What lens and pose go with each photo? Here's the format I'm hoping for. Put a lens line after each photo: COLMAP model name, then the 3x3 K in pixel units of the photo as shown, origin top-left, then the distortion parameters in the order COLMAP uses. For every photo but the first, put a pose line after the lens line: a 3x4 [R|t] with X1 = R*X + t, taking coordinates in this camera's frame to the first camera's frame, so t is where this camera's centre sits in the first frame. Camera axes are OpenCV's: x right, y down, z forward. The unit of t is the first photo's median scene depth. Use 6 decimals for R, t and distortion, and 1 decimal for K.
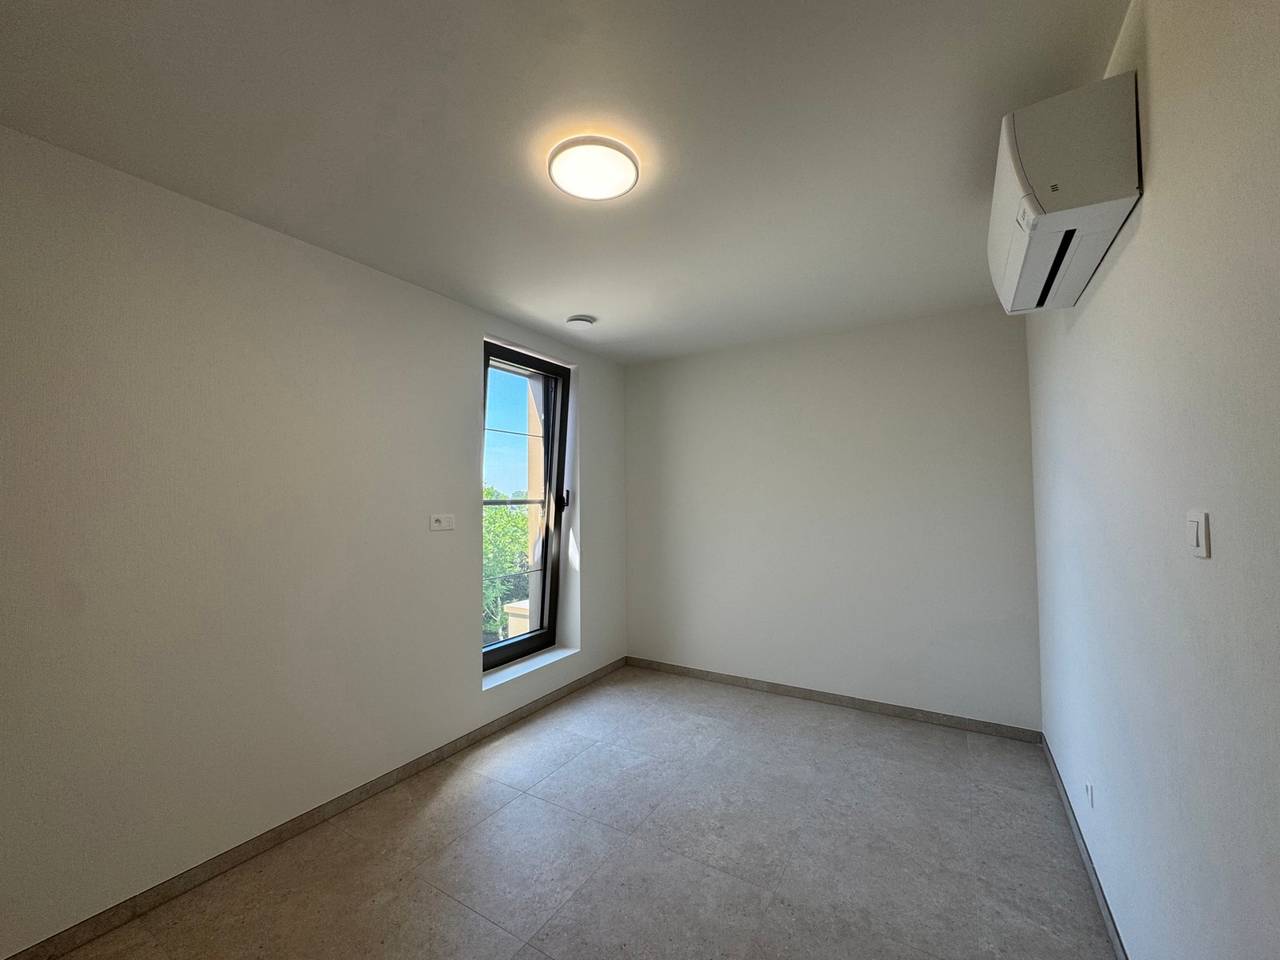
lens RADIAL K [[511.0, 0, 638.8], [0, 511.0, 478.8], [0, 0, 1]] dist [-0.000799, -0.000176]
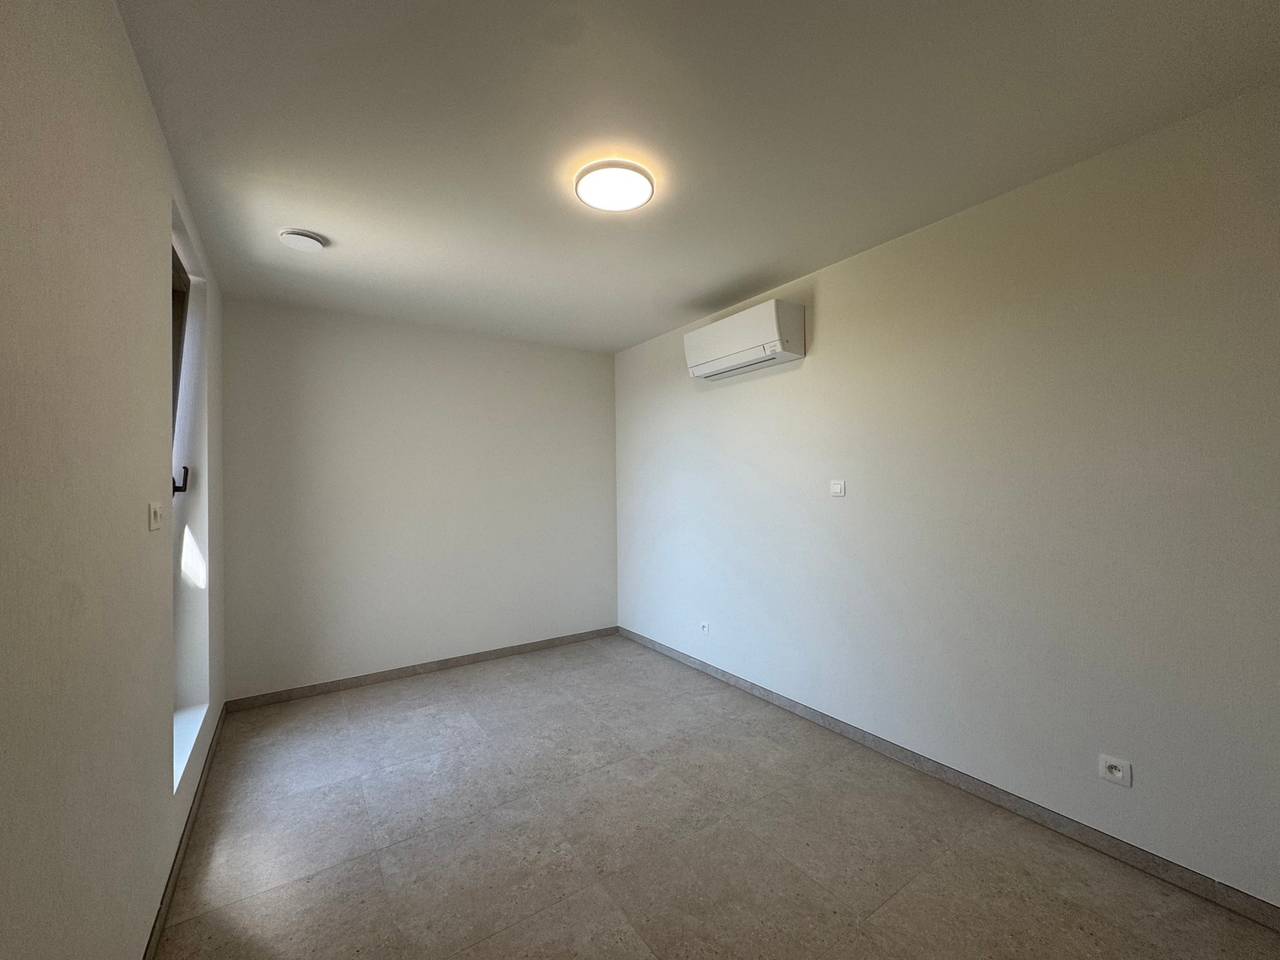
lens RADIAL K [[515.6, 0, 642.0], [0, 515.6, 484.5], [0, 0, 1]] dist [-0.000112, -0.000057]
pose [[0.404028, 0.003844, 0.914738, -0.642429], [-0.030606, 0.999488, 0.009318, 0.027592], [-0.914234, -0.031761, 0.403939, 0.267878]]
